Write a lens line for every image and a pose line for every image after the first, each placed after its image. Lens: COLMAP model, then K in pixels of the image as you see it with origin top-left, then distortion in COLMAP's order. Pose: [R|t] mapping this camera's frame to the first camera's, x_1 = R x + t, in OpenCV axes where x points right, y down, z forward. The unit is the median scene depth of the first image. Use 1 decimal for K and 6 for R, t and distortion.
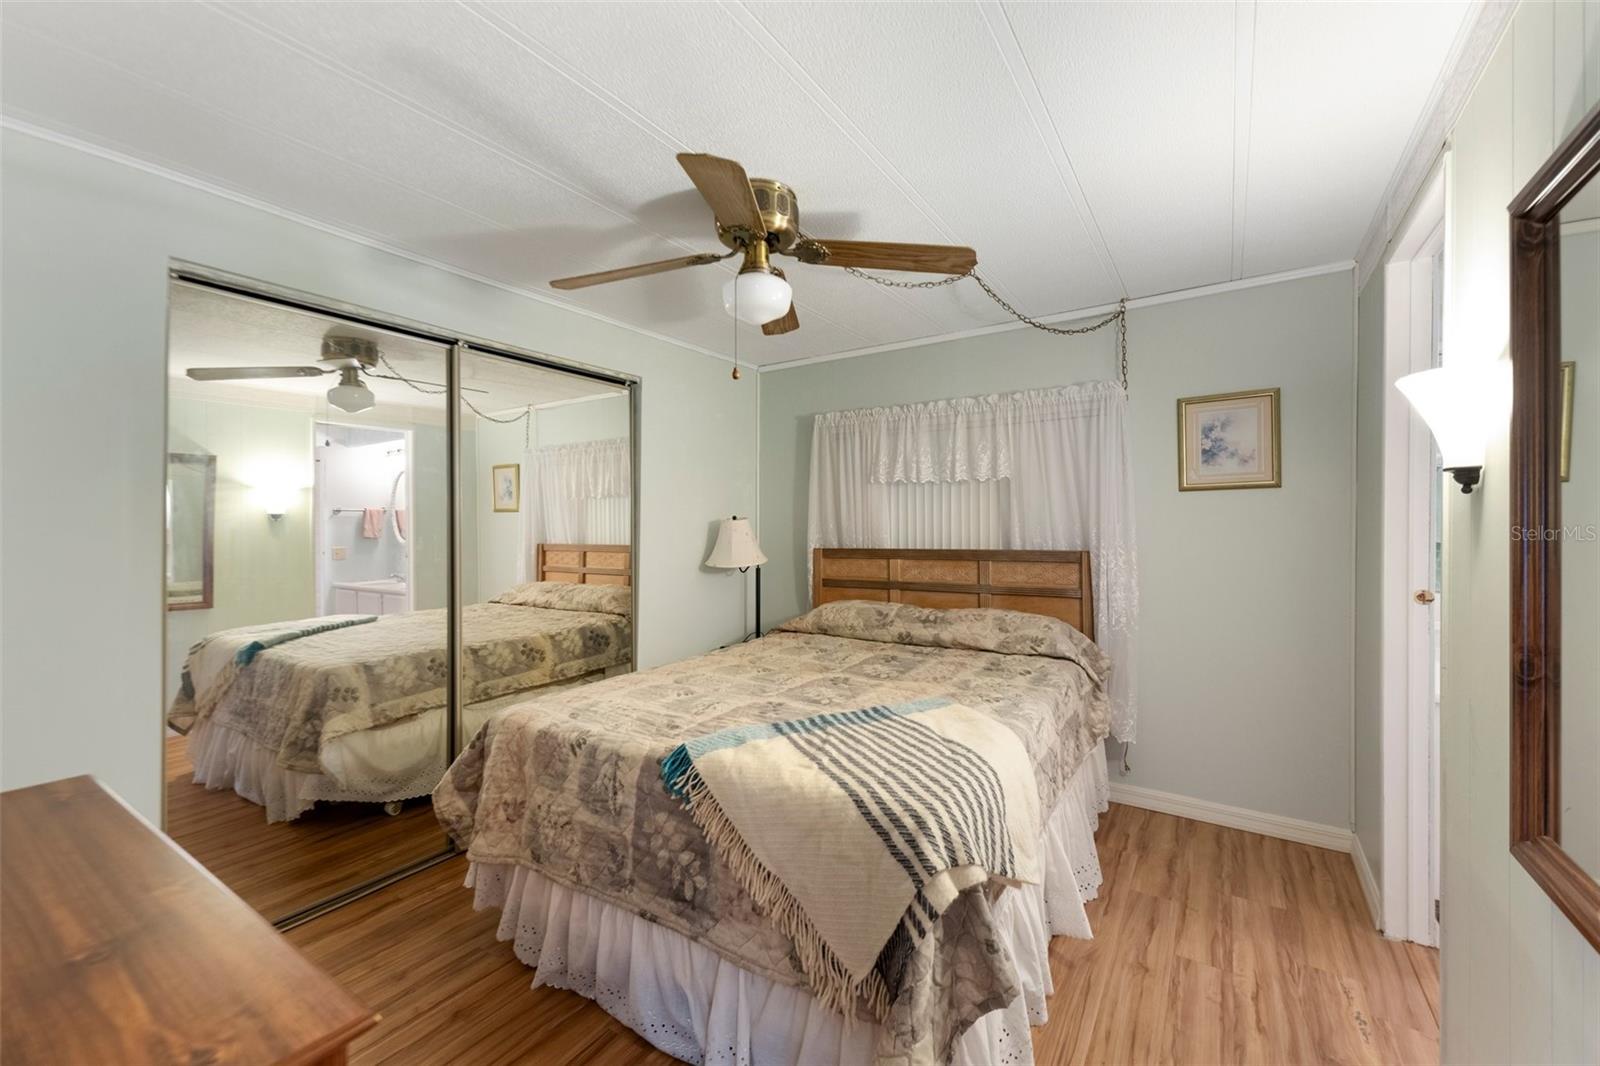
lens RADIAL K [[642.5, 0, 795.2], [0, 642.5, 534.7], [0, 0, 1]] dist [0.000387, -0.005337]
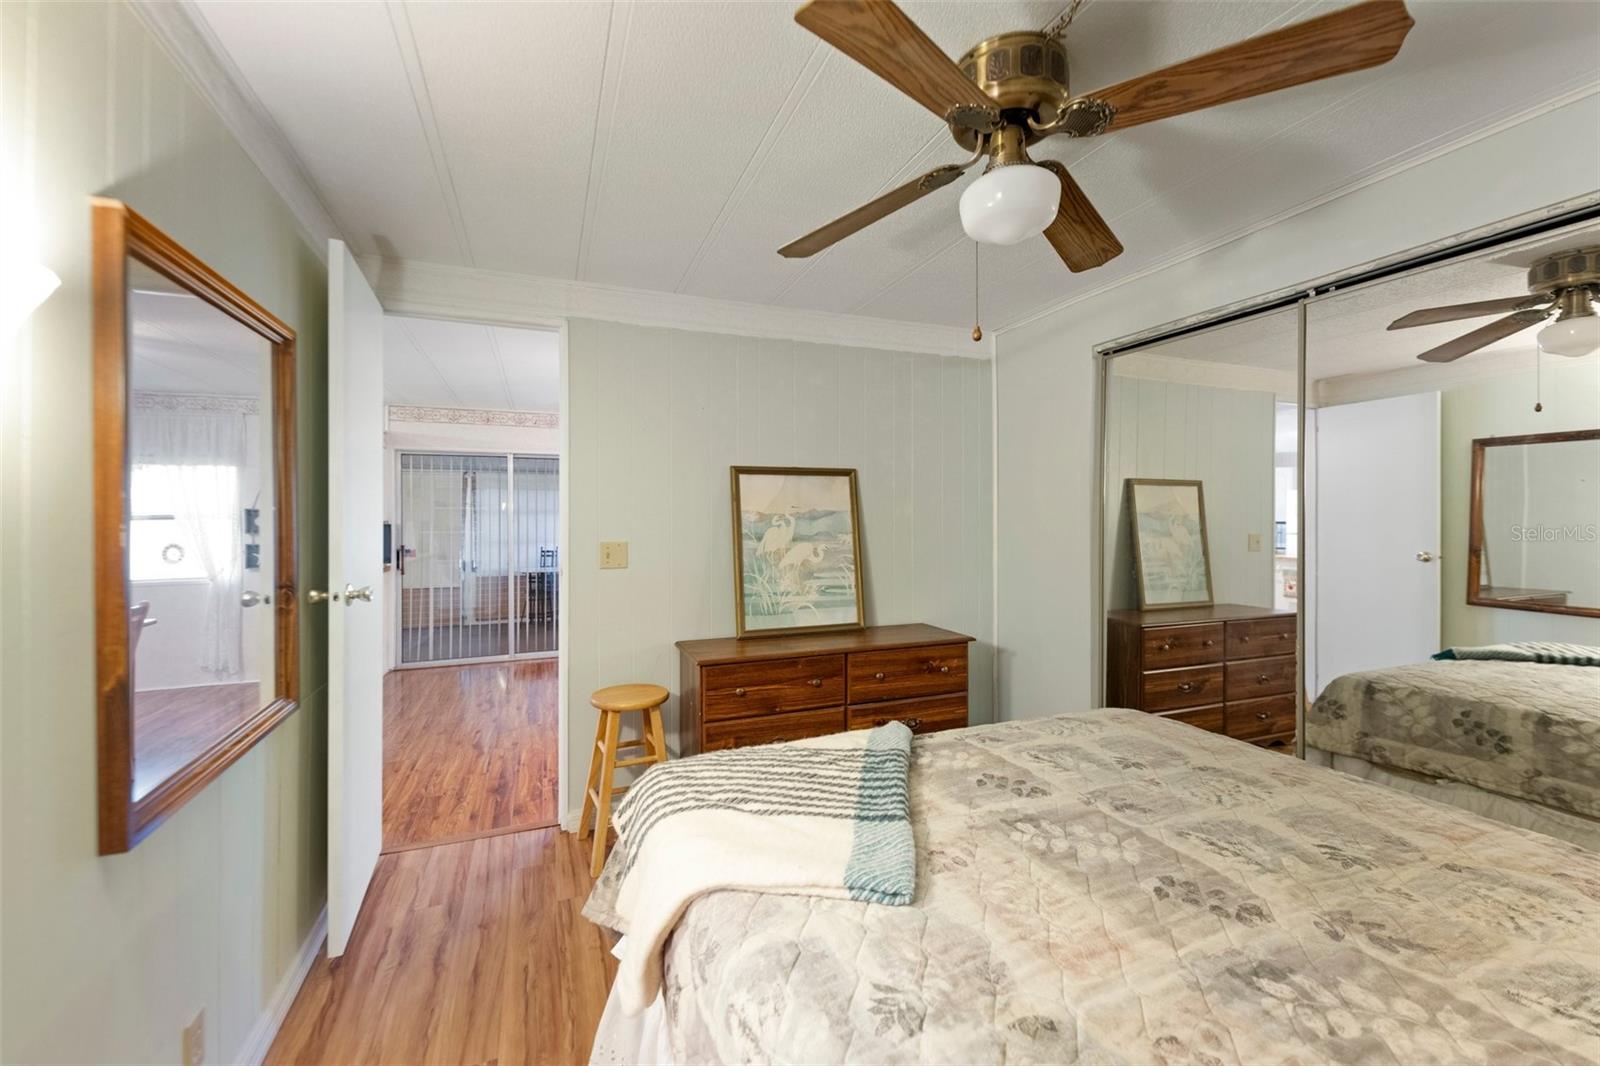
lens RADIAL K [[642.5, 0, 783.1], [0, 642.5, 519.4], [0, 0, 1]] dist [0.000387, -0.005337]
pose [[-0.553736, 0.007016, -0.832663, 0.469568], [-0.007379, 0.999884, 0.013332, -0.018808], [0.832660, 0.013527, -0.553620, 0.818575]]
